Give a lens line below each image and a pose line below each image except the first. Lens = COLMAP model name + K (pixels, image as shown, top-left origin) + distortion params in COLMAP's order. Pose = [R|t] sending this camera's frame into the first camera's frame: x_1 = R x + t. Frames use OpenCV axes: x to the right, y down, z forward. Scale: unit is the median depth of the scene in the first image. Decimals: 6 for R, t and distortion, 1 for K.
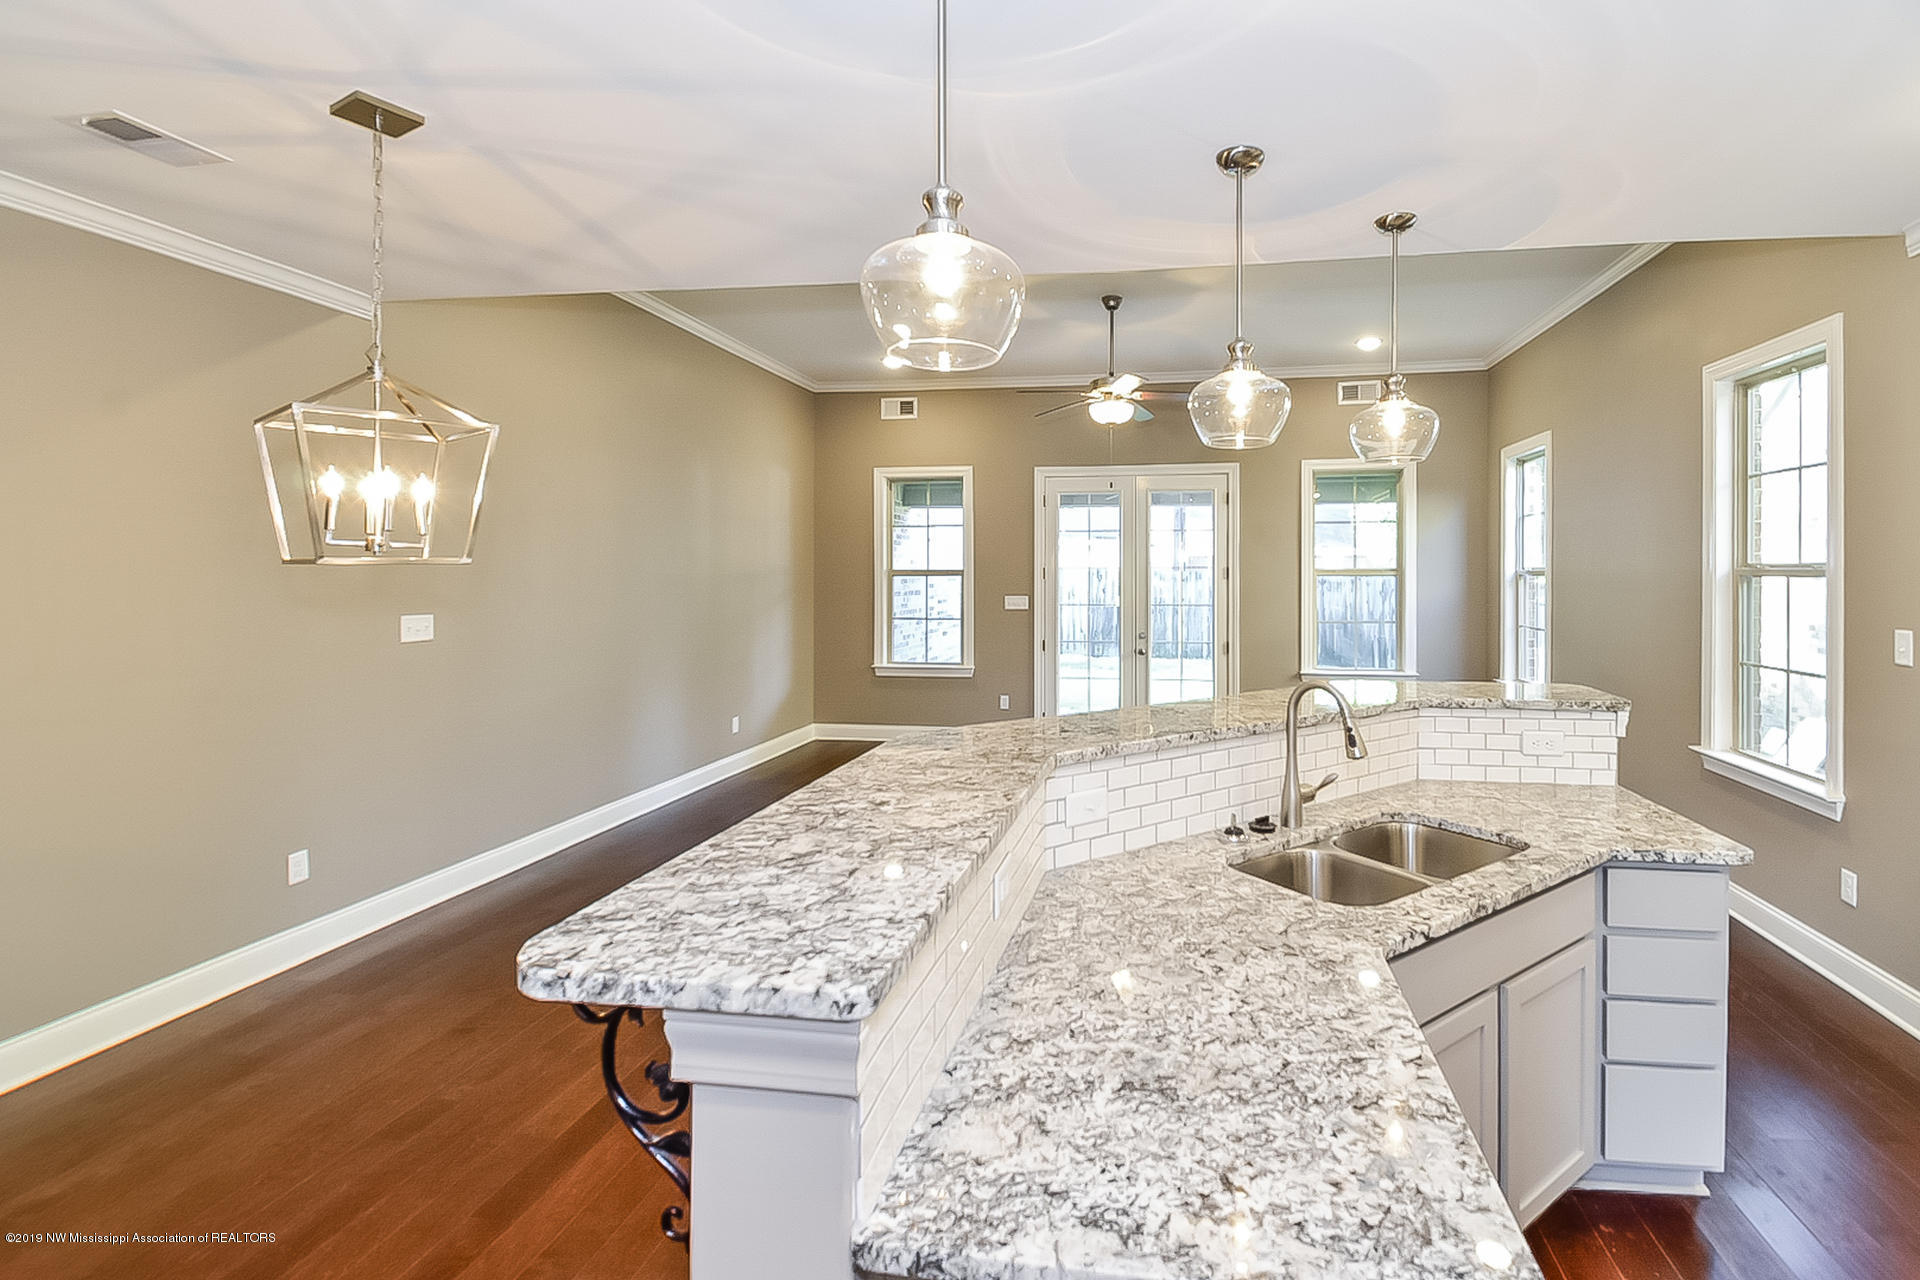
lens RADIAL K [[924.6, 0, 945.3], [0, 924.6, 573.7], [0, 0, 1]] dist [0.010947, -0.000080]
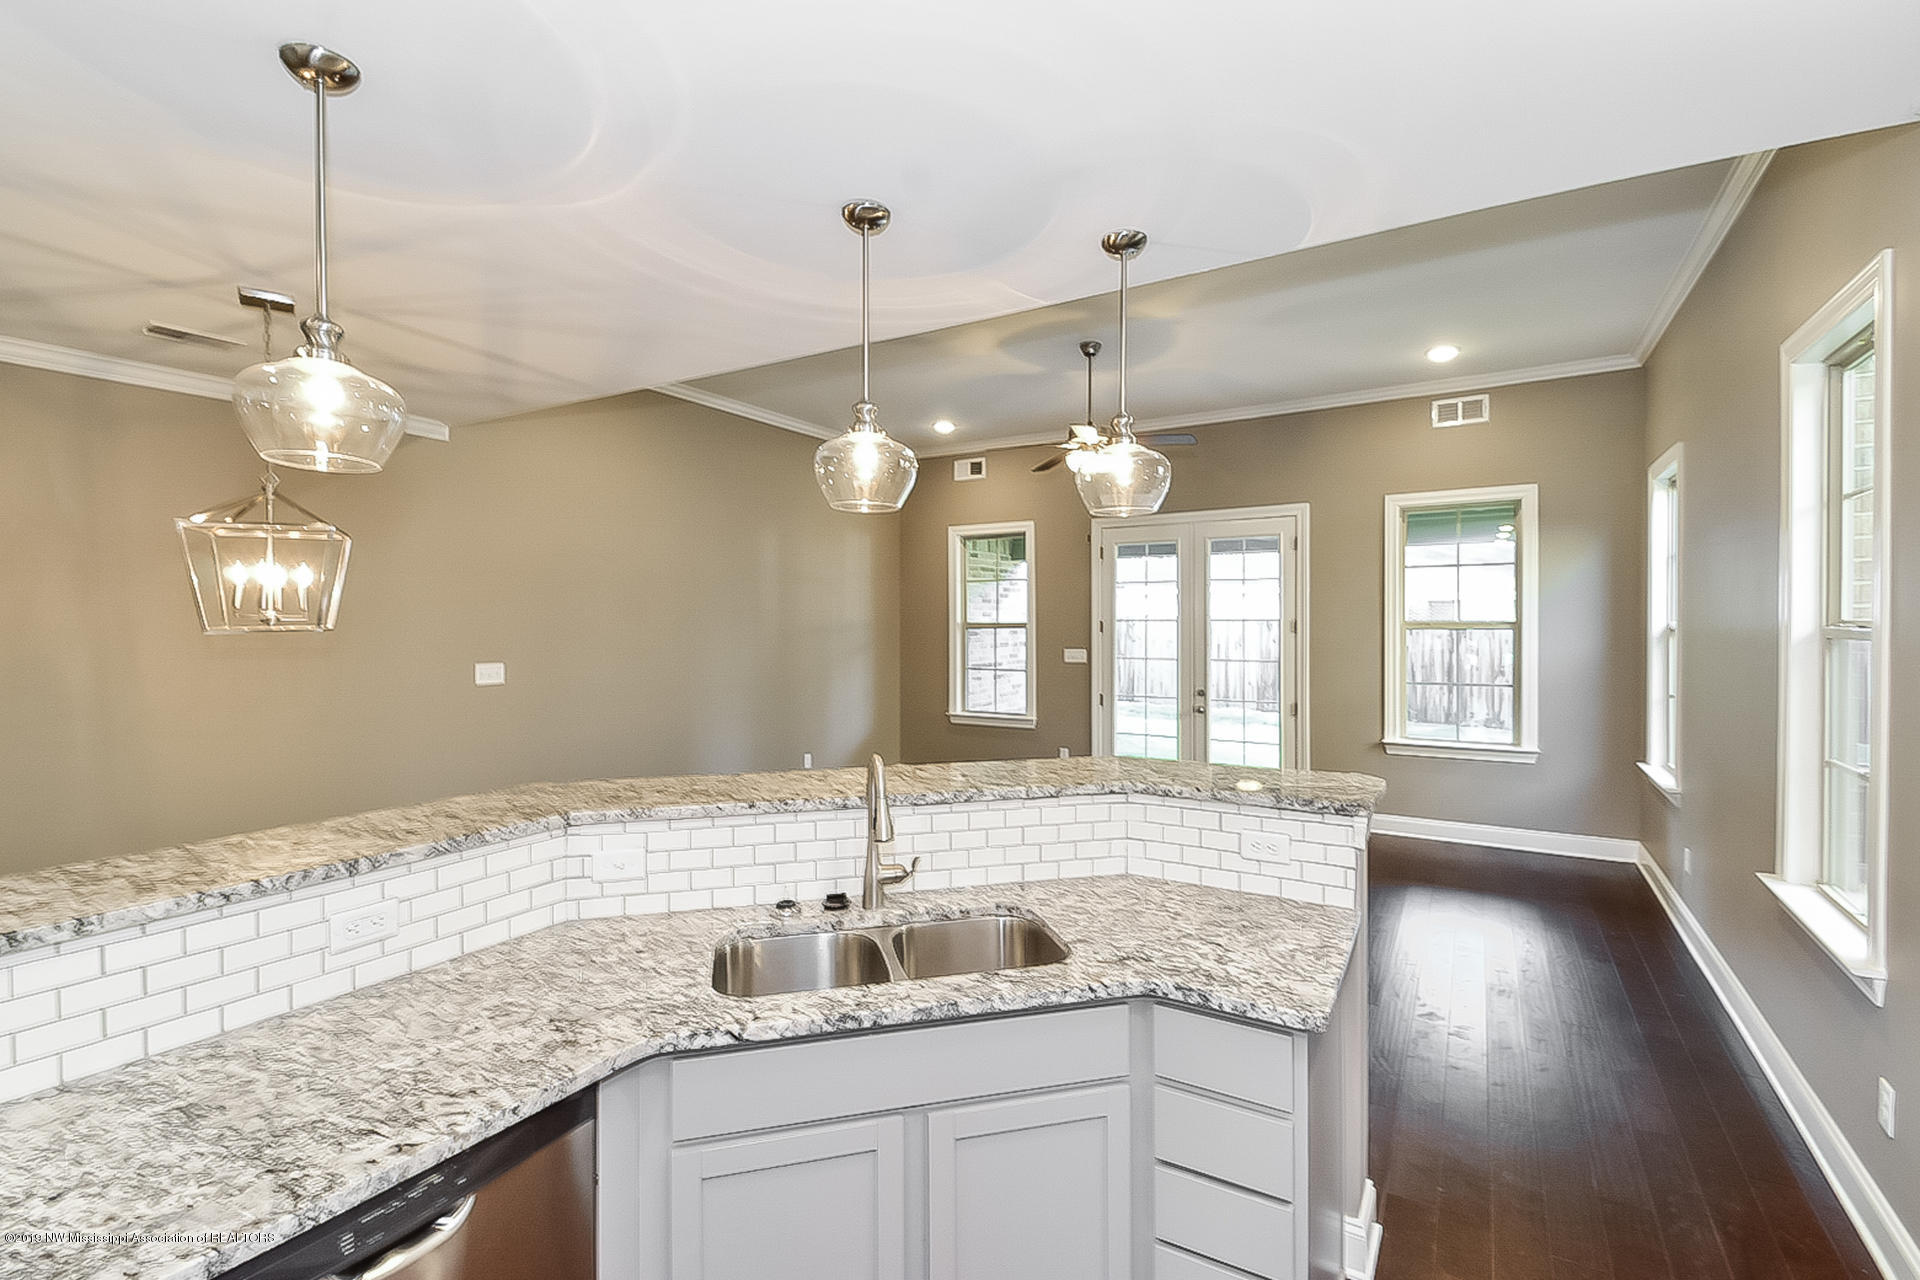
lens RADIAL K [[877.0, 0, 987.2], [0, 877.0, 624.0], [0, 0, 1]] dist [0.013237, -0.006586]
pose [[0.918895, -0.001190, -0.394500, 0.394364], [0.005339, 0.999941, 0.009420, -0.013396], [0.394466, -0.010762, 0.918848, 0.100156]]
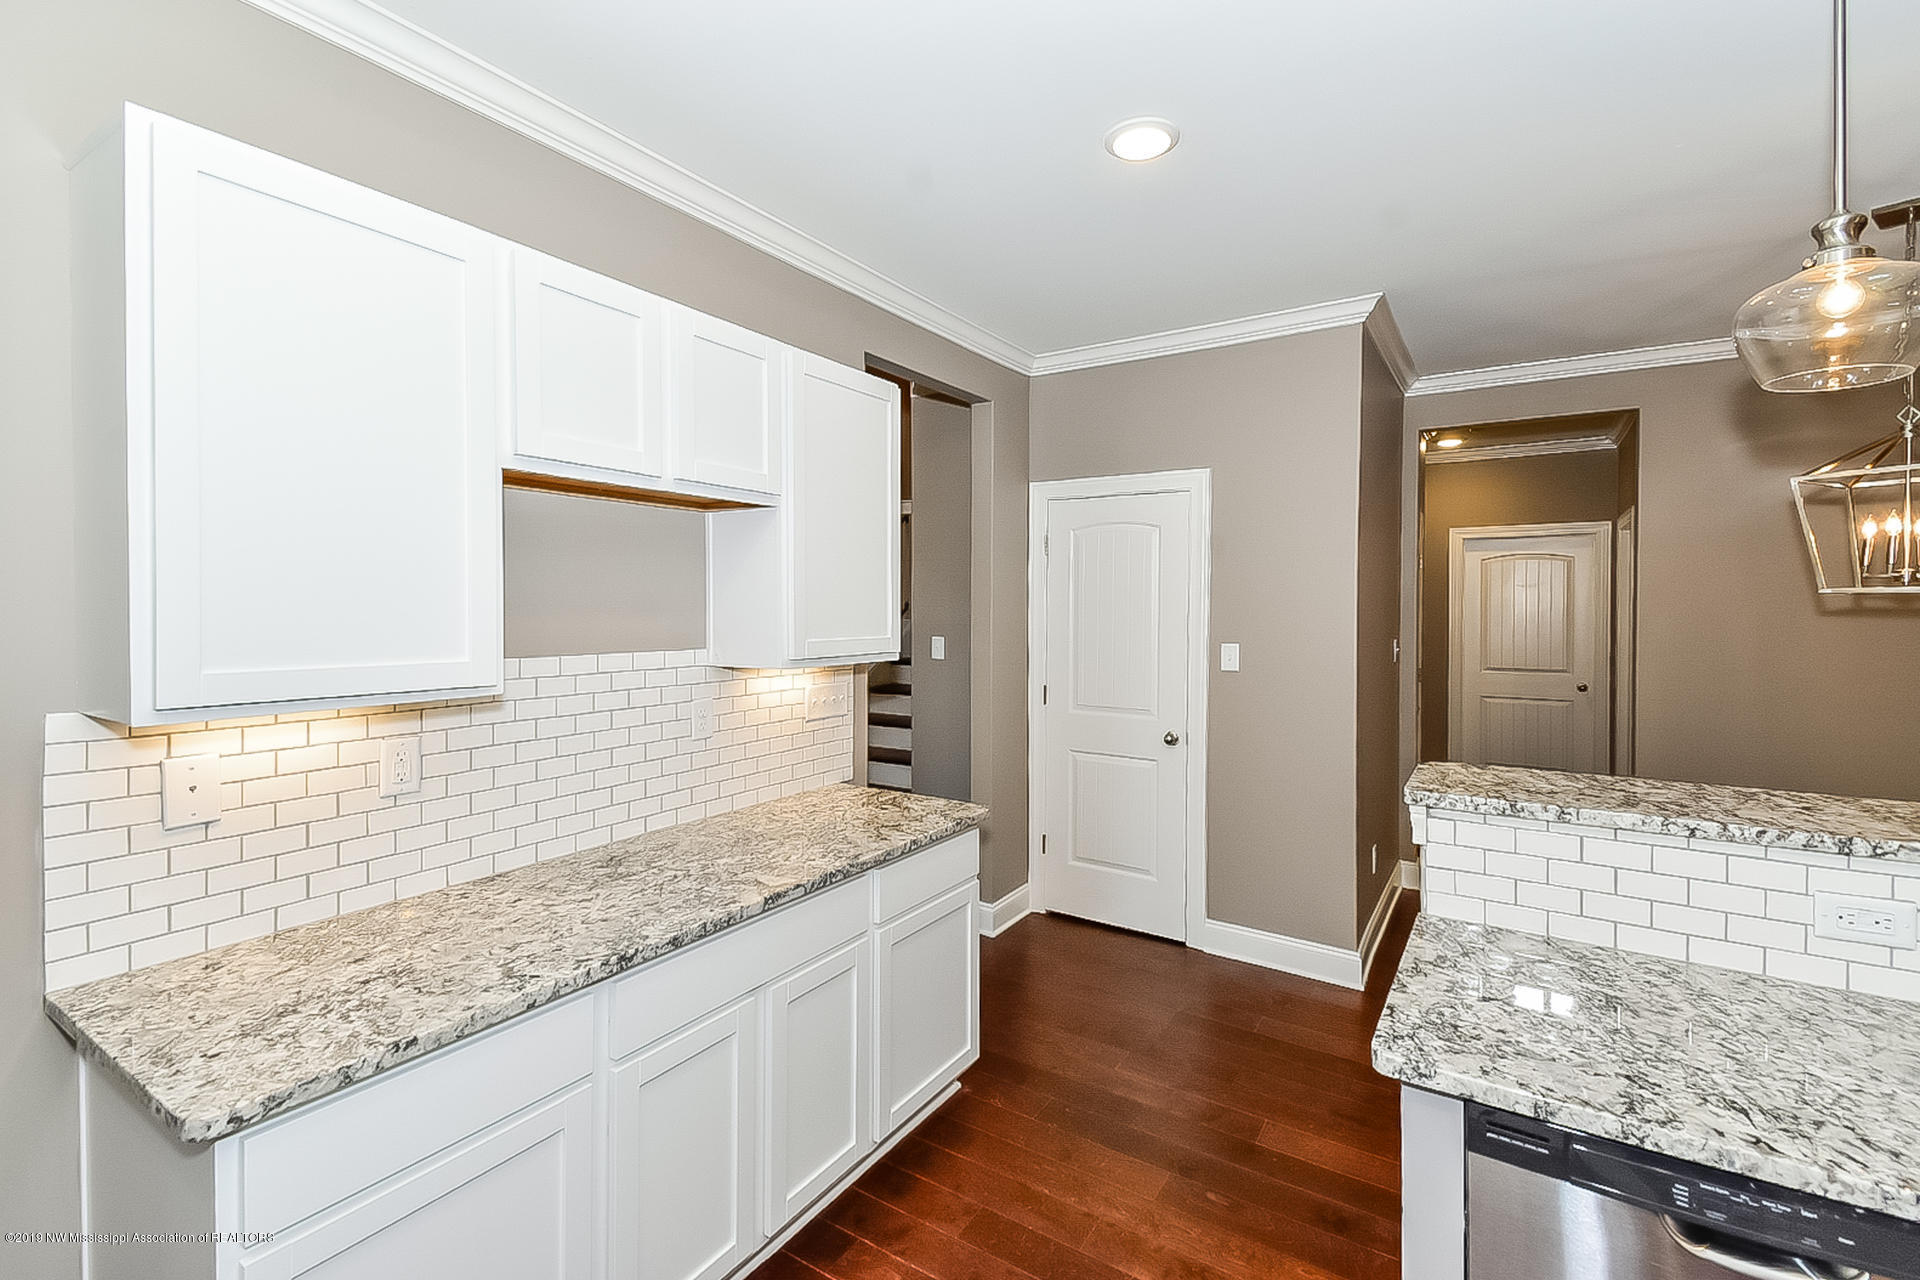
lens RADIAL K [[877.0, 0, 950.7], [0, 877.0, 618.3], [0, 0, 1]] dist [0.013237, -0.006586]
pose [[-0.445198, 0.007380, -0.895402, 0.427877], [-0.000322, 0.999965, 0.008401, 0.006250], [0.895432, 0.004028, -0.445180, 0.185156]]
